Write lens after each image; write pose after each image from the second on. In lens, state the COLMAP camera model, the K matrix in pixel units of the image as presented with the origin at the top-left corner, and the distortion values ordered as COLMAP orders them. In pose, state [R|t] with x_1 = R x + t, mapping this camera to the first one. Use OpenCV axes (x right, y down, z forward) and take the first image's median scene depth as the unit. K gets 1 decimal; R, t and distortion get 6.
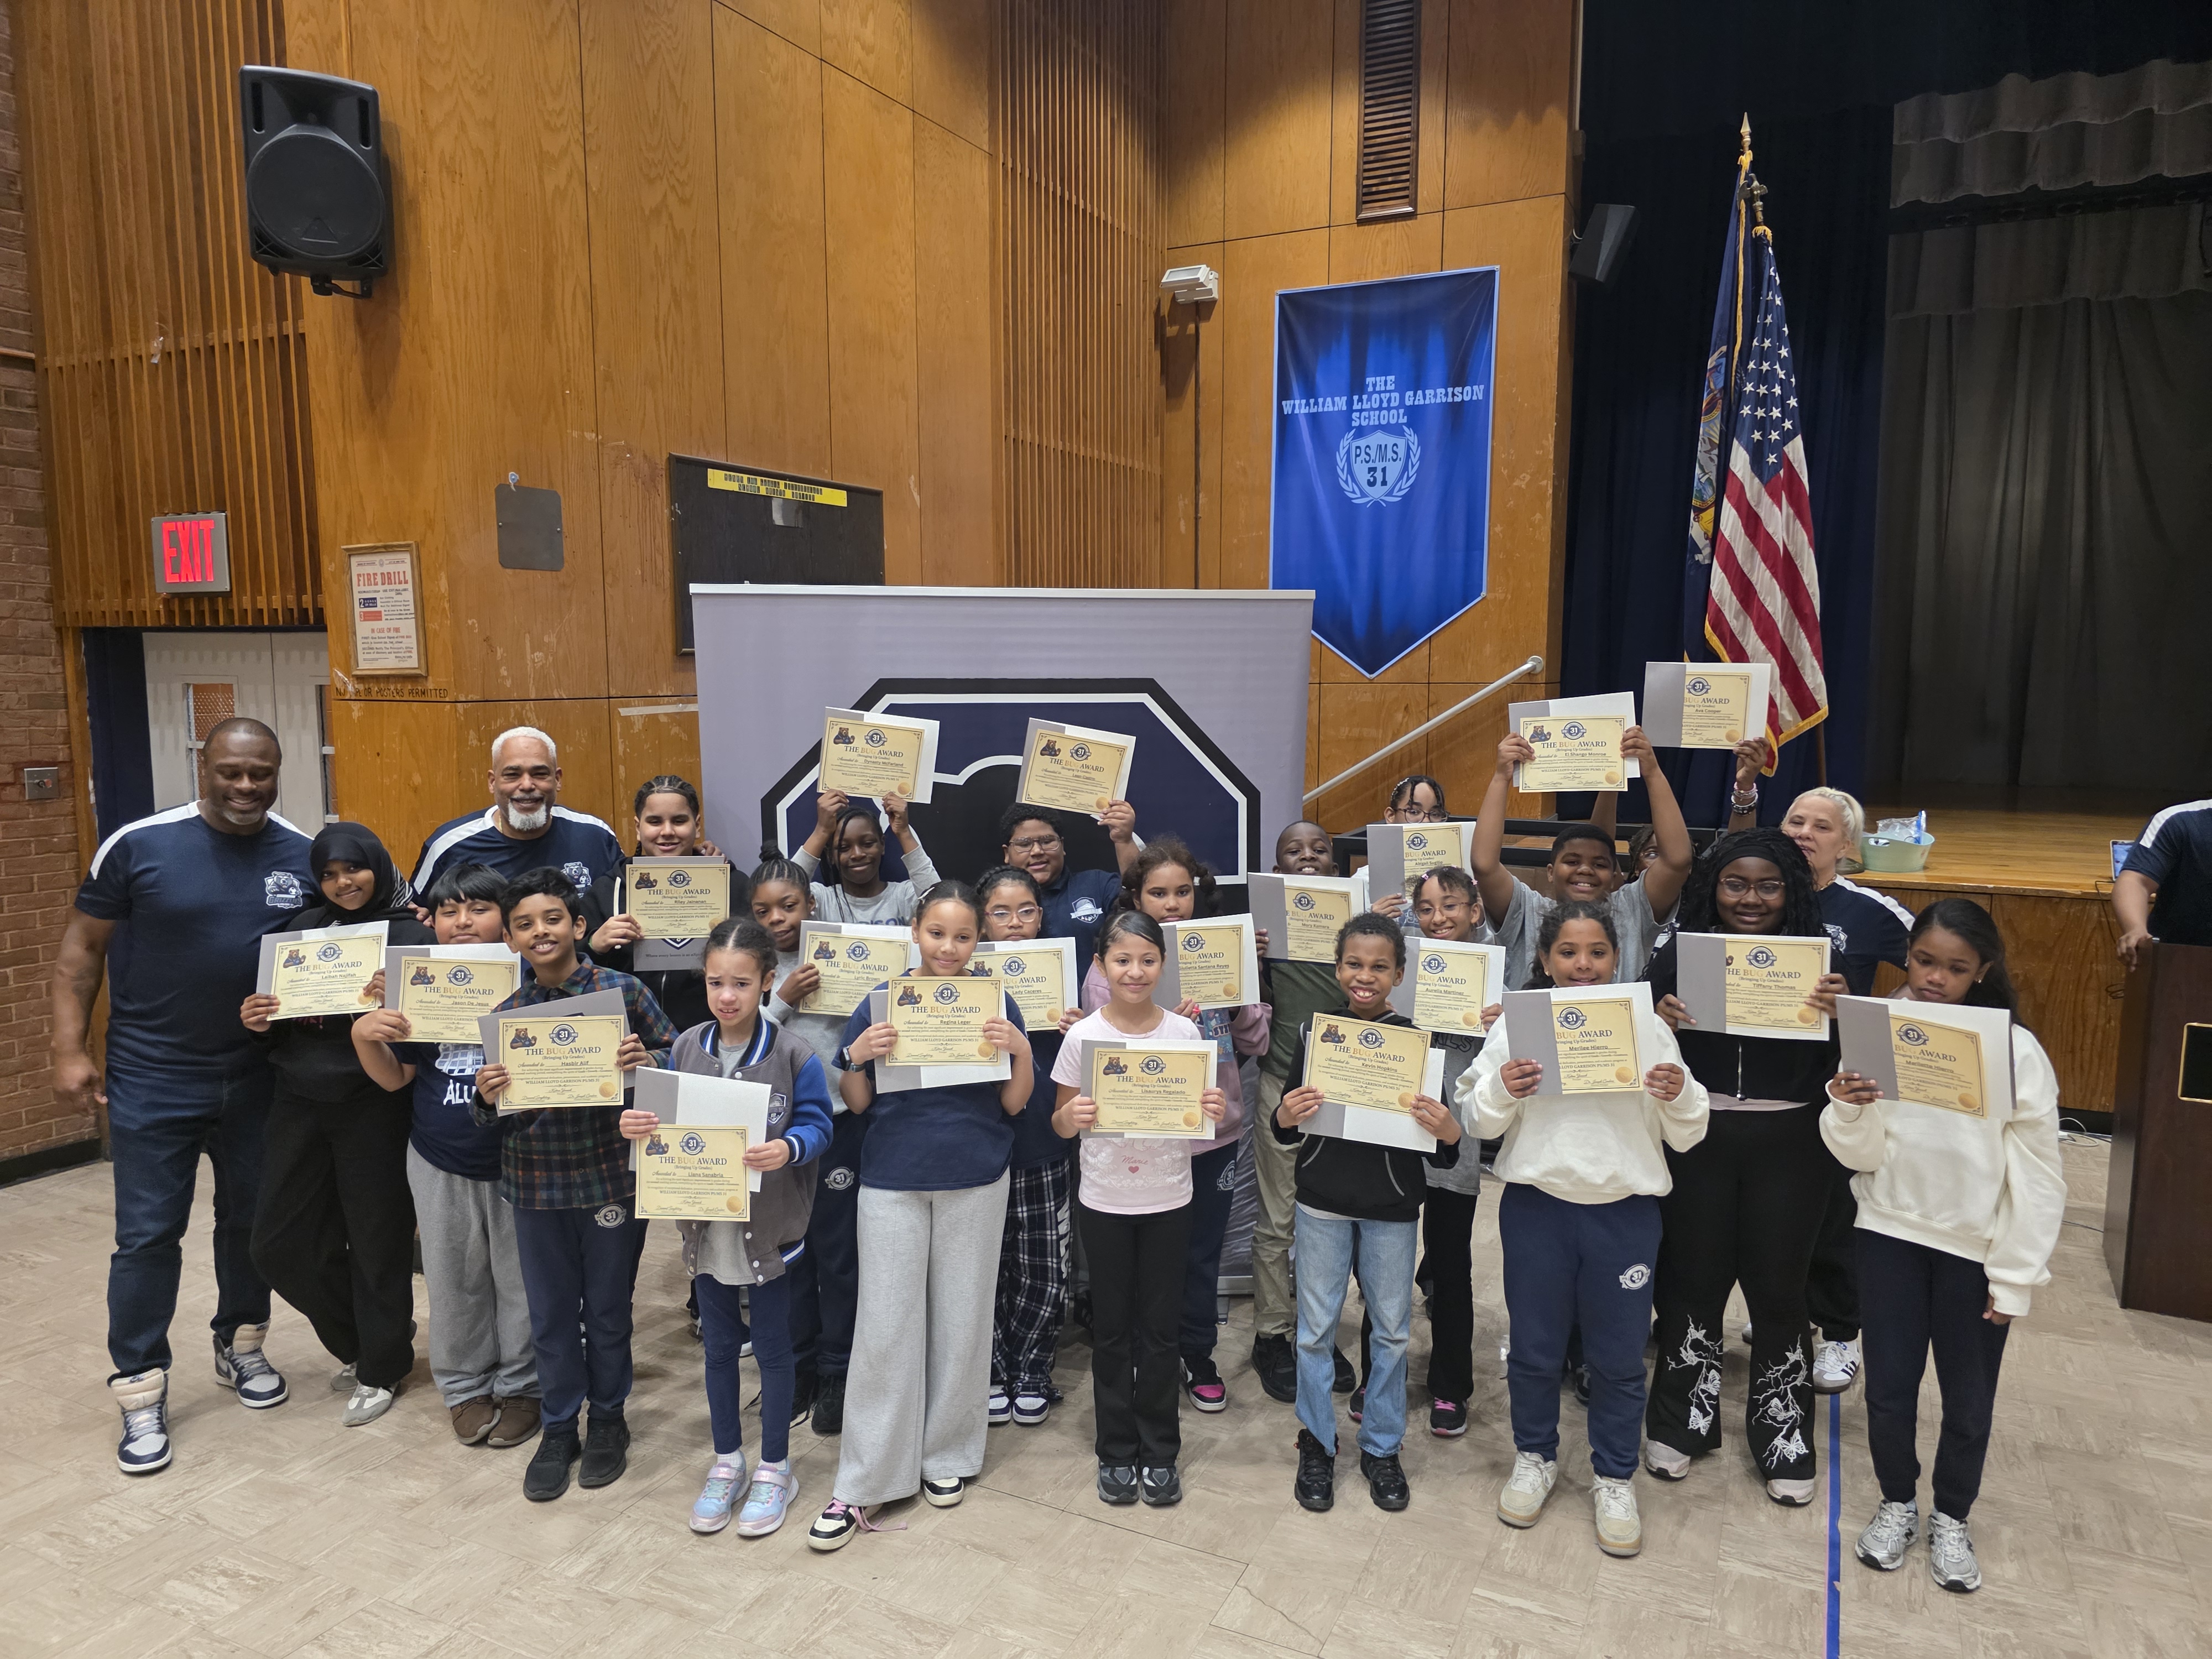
lens RADIAL K [[1489.9, 0, 1100.5], [0, 1489.9, 838.2], [0, 0, 1]] dist [0.006171, 0.000459]
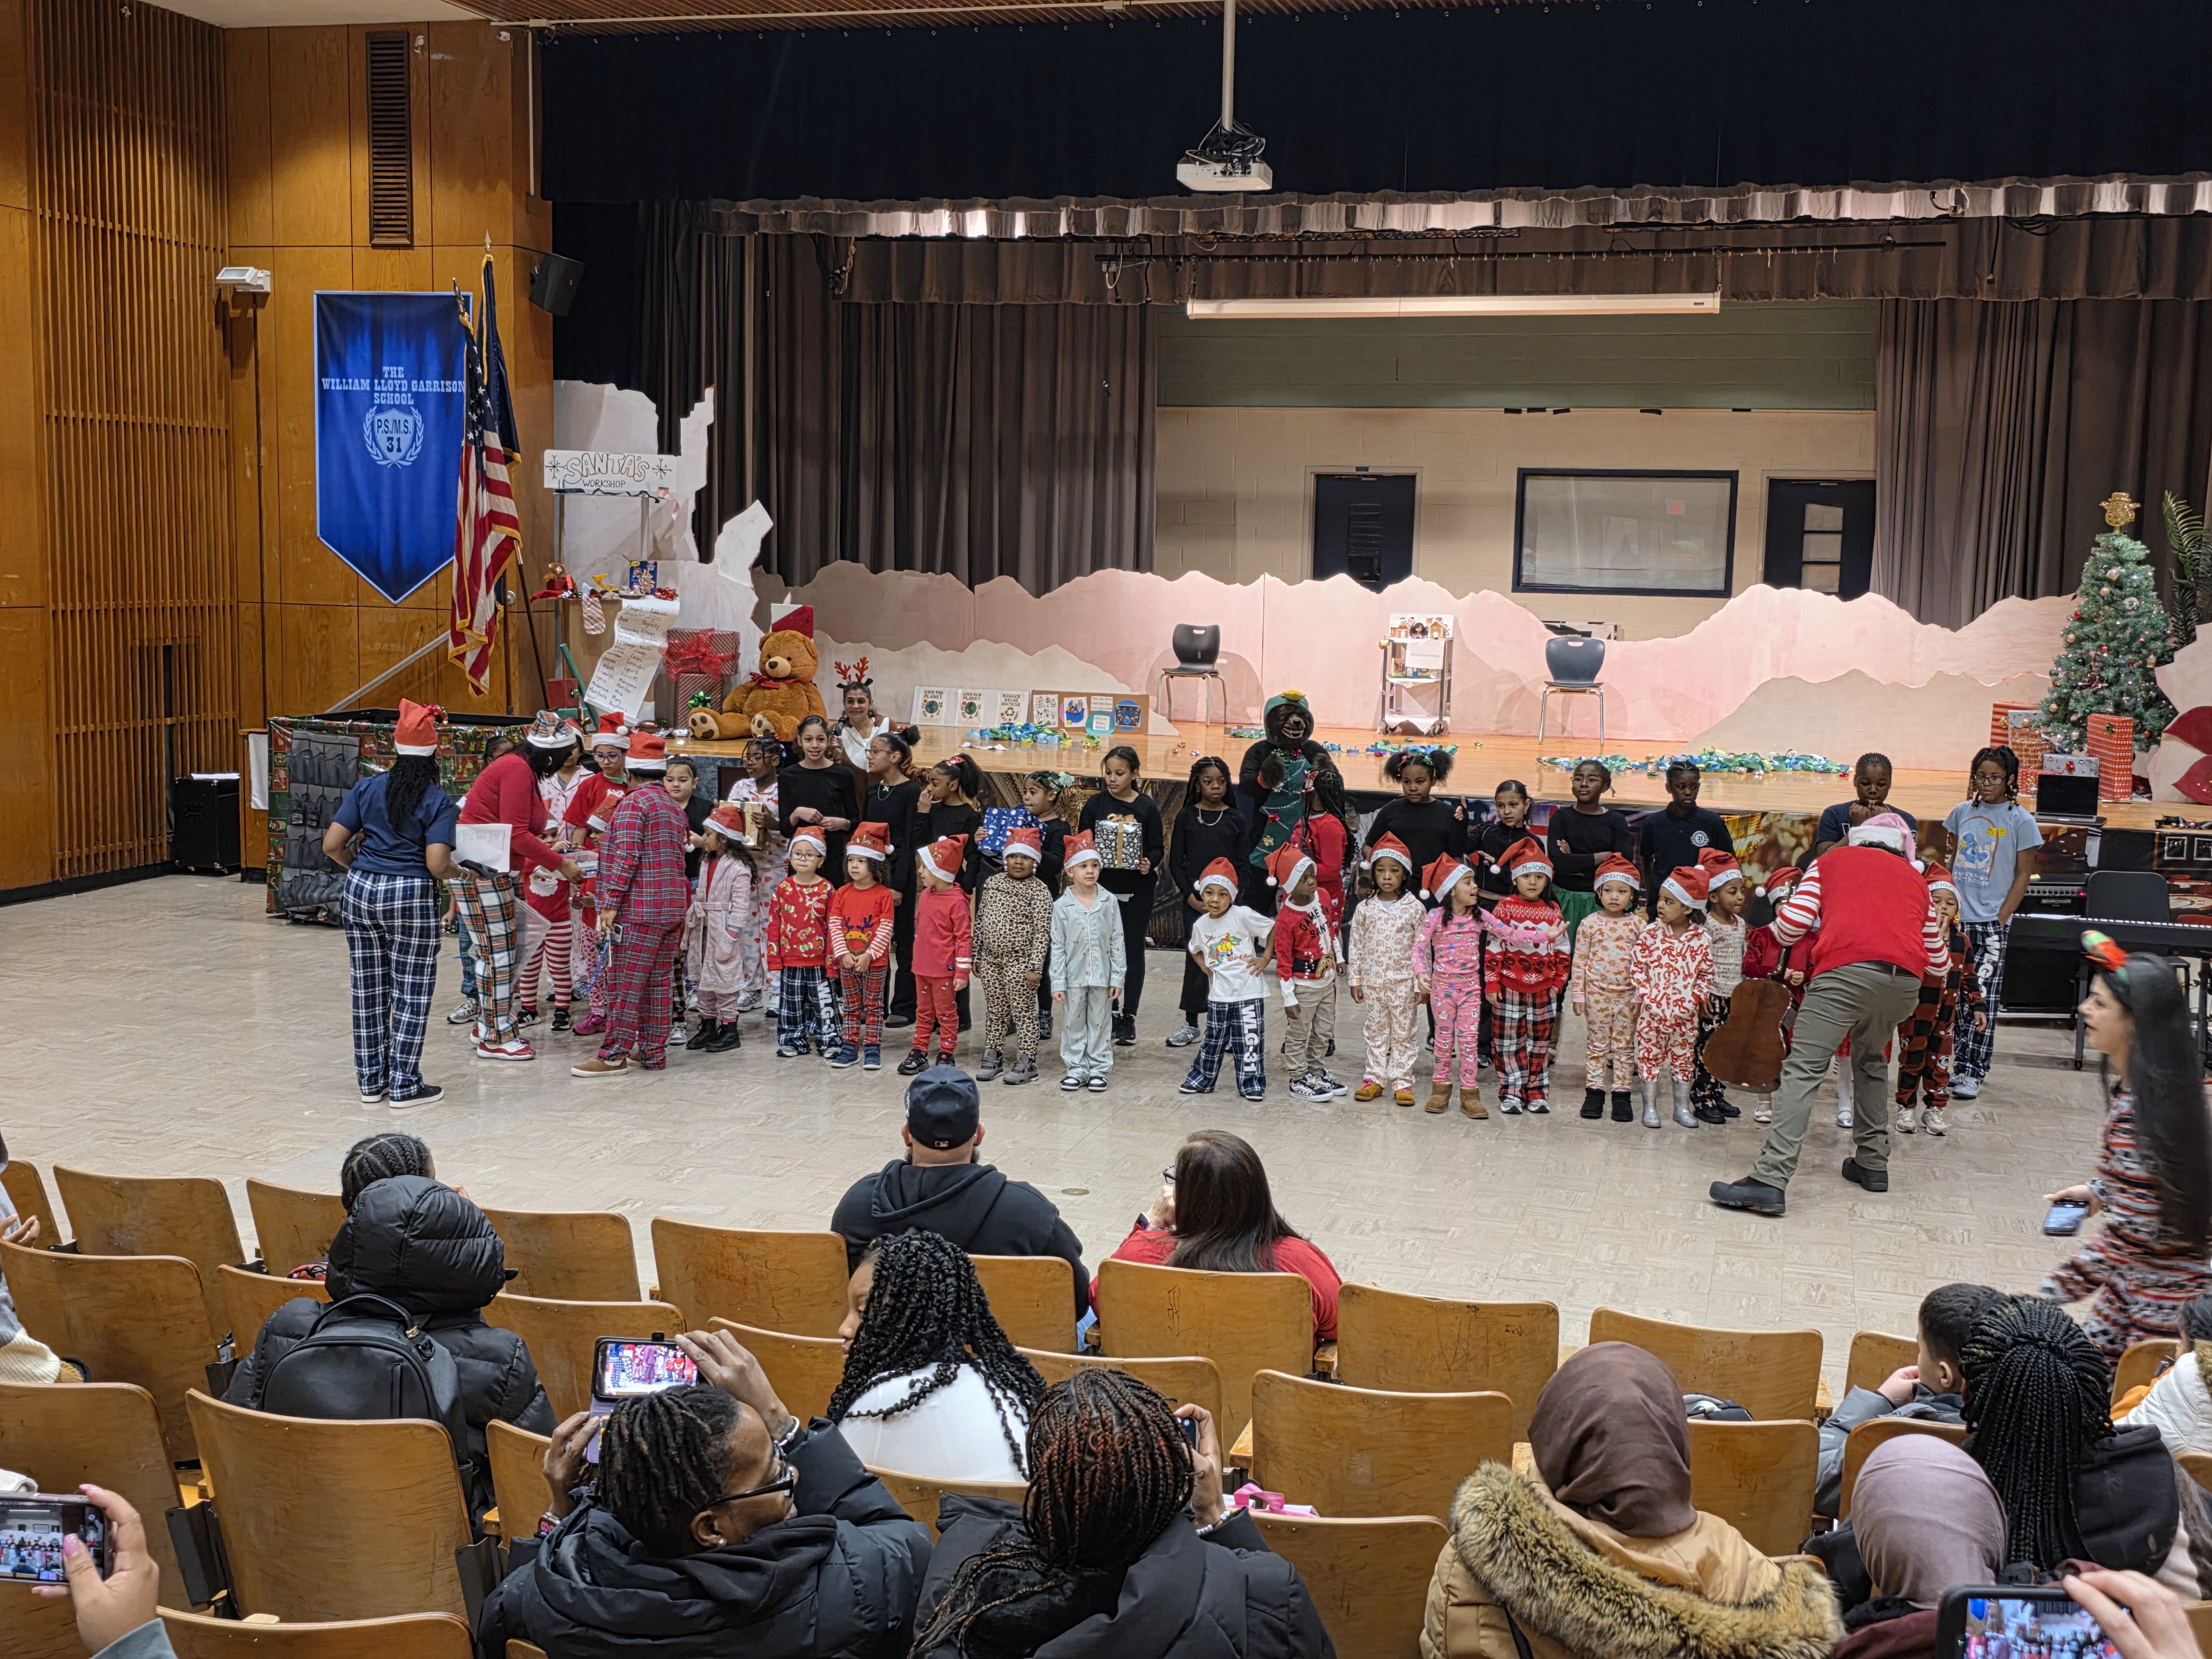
lens RADIAL K [[2339.7, 0, 1111.8], [0, 2339.7, 823.7], [0, 0, 1]] dist [0.024251, 0.000000]
pose [[0.979576, 0.008459, 0.200897, 0.384477], [-0.007757, 0.999961, -0.004285, 0.082634], [-0.200925, 0.002639, 0.979603, -1.069716]]
